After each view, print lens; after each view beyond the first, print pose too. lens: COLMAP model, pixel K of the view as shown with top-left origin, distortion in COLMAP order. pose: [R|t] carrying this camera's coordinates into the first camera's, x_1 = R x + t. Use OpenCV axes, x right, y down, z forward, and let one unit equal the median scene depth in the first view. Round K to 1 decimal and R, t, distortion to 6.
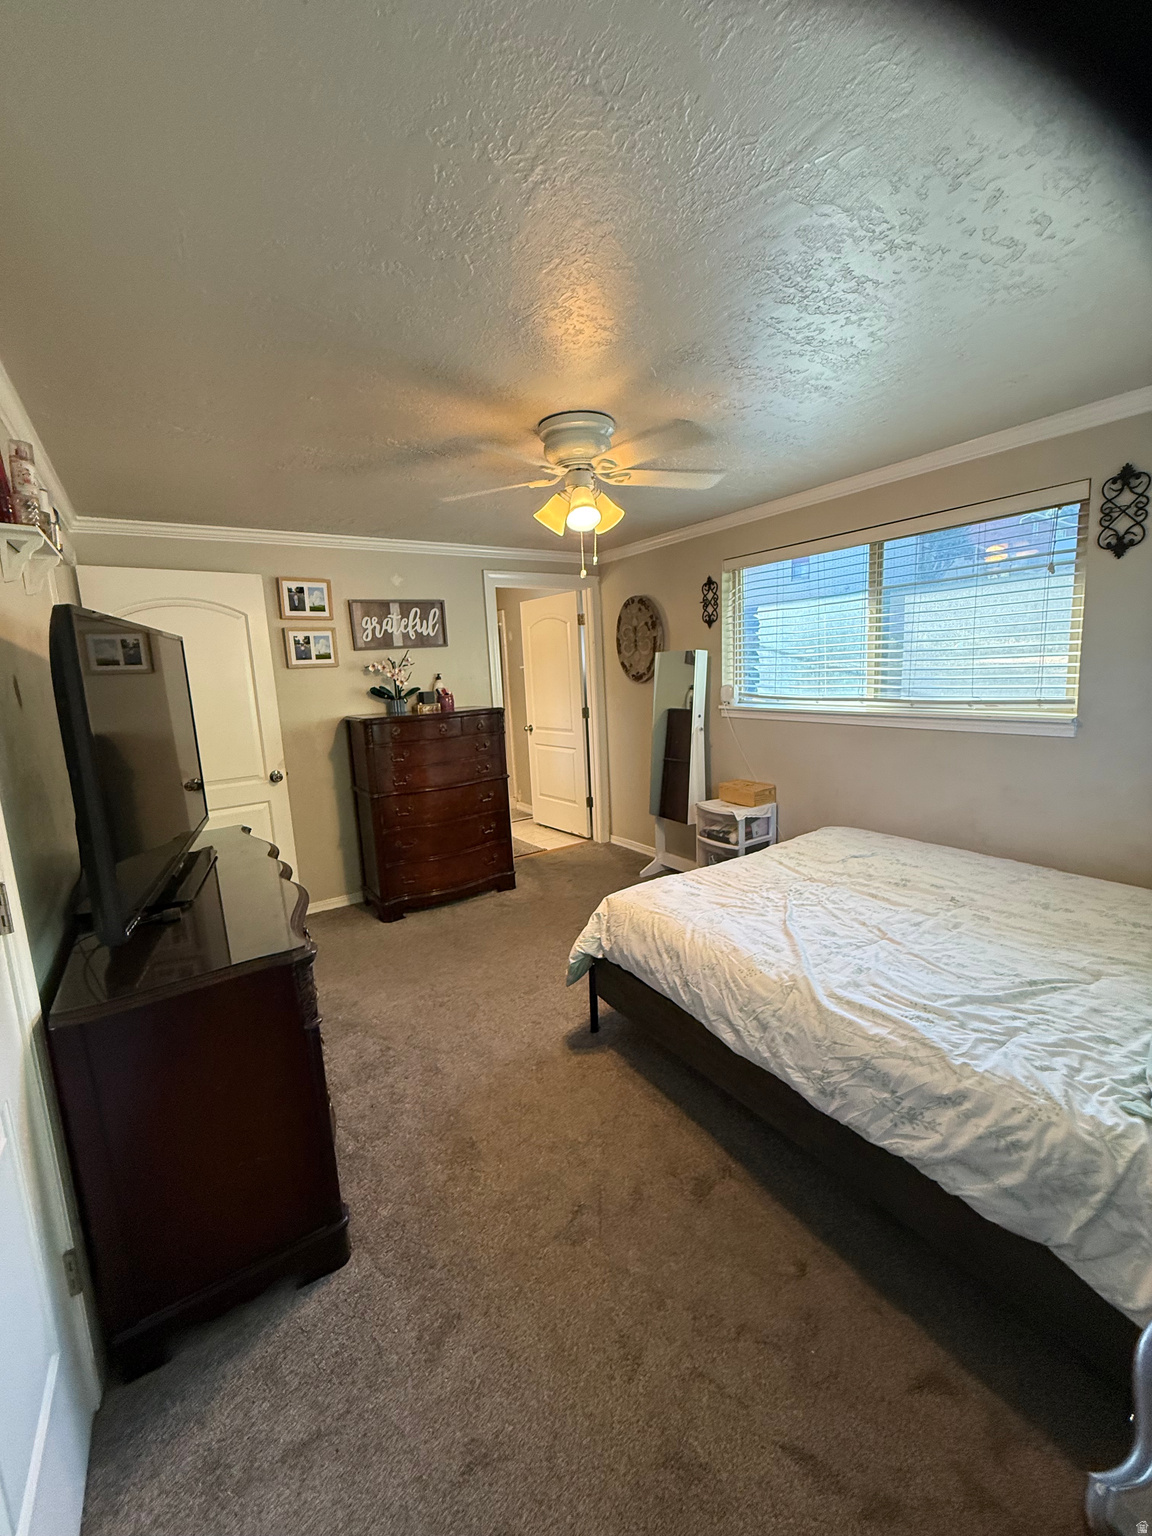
lens RADIAL K [[611.9, 0, 577.7], [0, 611.9, 763.4], [0, 0, 1]] dist [0.003123, 0.000122]
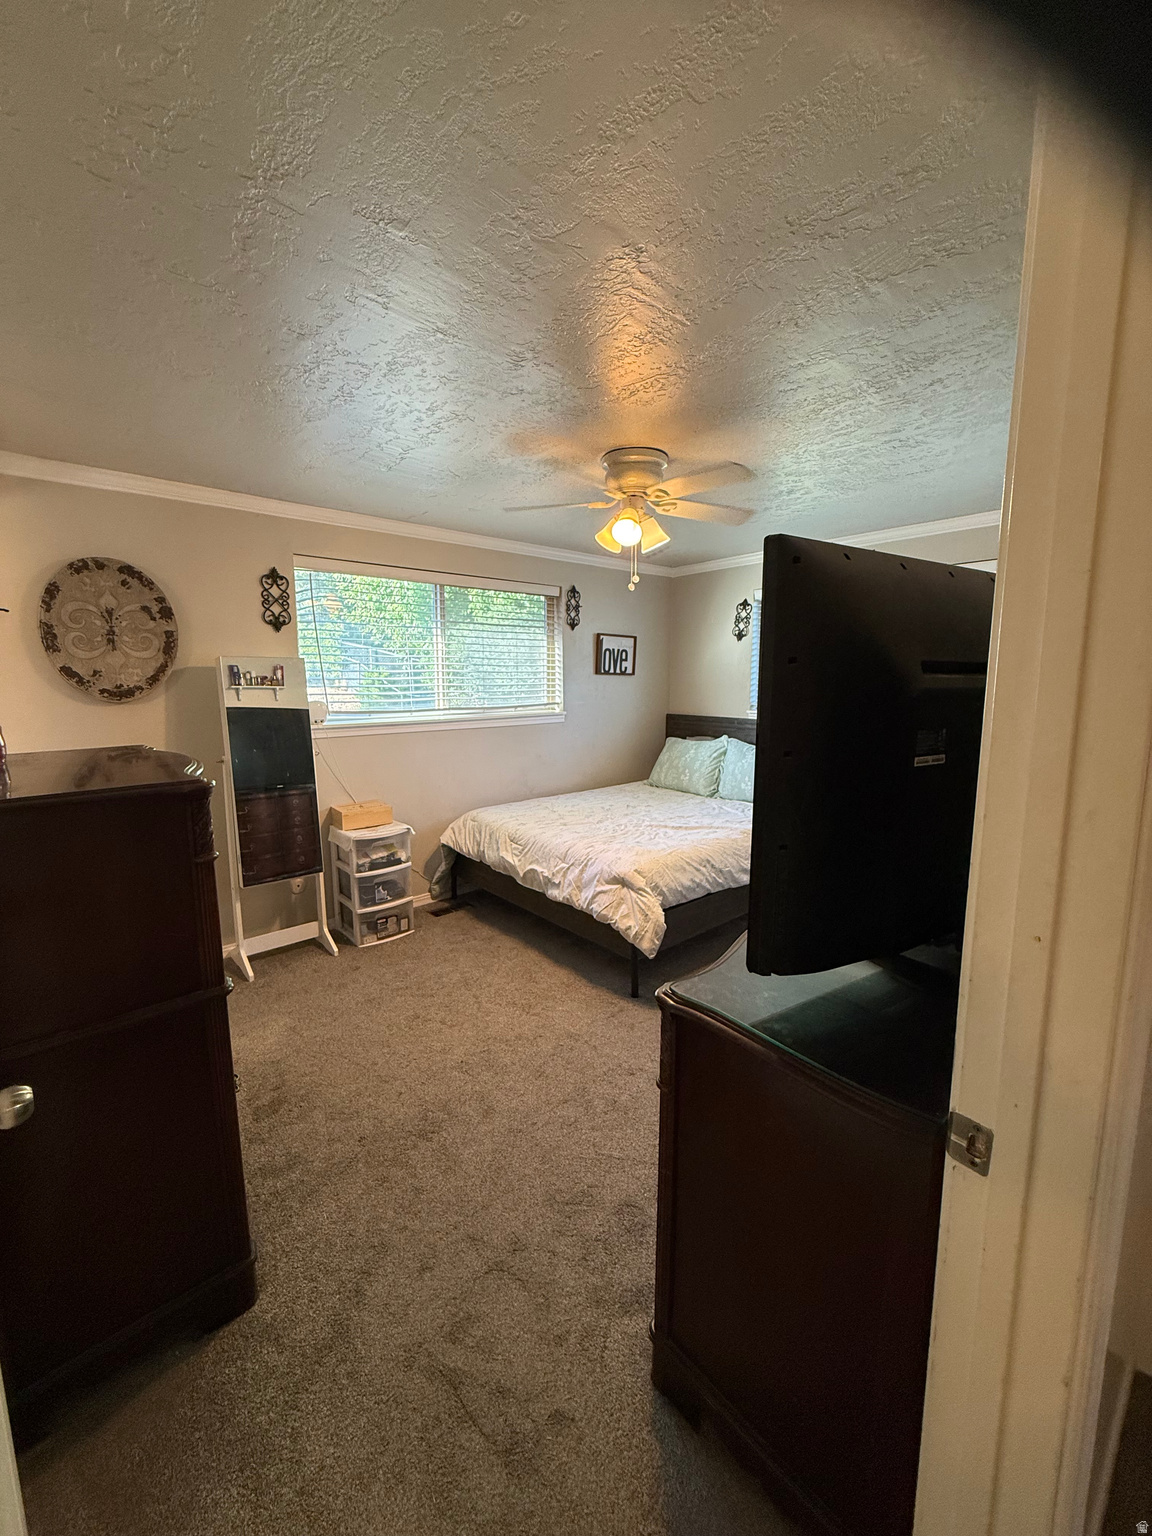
lens RADIAL K [[611.9, 0, 578.2], [0, 611.9, 764.2], [0, 0, 1]] dist [0.003123, 0.000122]
pose [[-0.121345, -0.095805, 0.987976, -0.661435], [0.165700, 0.979410, 0.115326, -0.078456], [-0.978682, 0.177702, -0.102972, 0.740270]]
